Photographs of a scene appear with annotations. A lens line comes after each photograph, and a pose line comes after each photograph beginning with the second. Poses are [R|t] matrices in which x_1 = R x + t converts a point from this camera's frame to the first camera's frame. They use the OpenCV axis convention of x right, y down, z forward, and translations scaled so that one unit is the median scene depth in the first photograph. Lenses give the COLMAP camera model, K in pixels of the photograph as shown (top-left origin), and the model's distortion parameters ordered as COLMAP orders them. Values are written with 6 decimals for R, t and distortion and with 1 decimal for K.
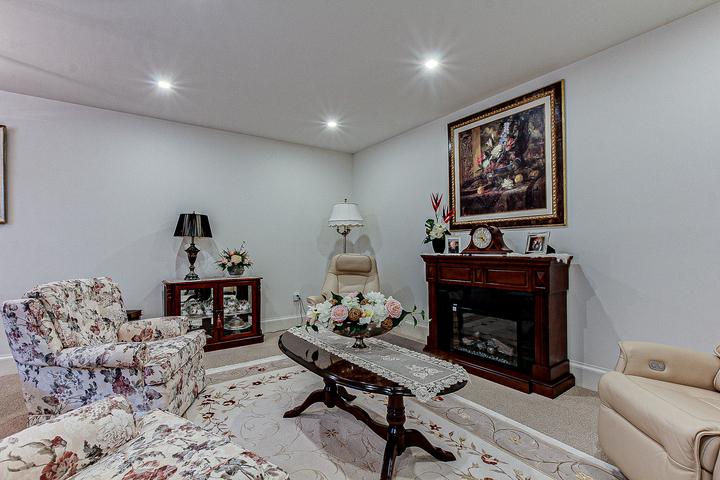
lens RADIAL K [[332.7, 0, 361.9], [0, 332.7, 240.6], [0, 0, 1]] dist [-0.010530, 0.000677]
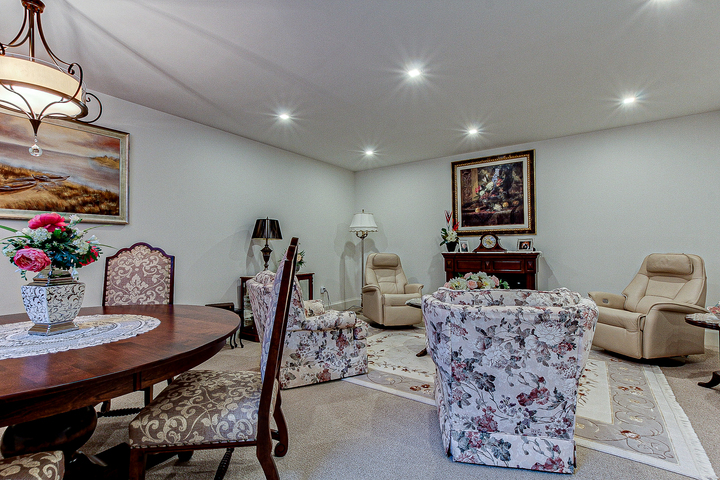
lens RADIAL K [[332.7, 0, 361.9], [0, 332.7, 240.6], [0, 0, 1]] dist [-0.010530, 0.000677]
pose [[0.936587, 0.008825, 0.350323, -0.725139], [-0.005379, 0.999927, -0.010808, 0.007415], [-0.350393, 0.008238, 0.936567, -0.254056]]
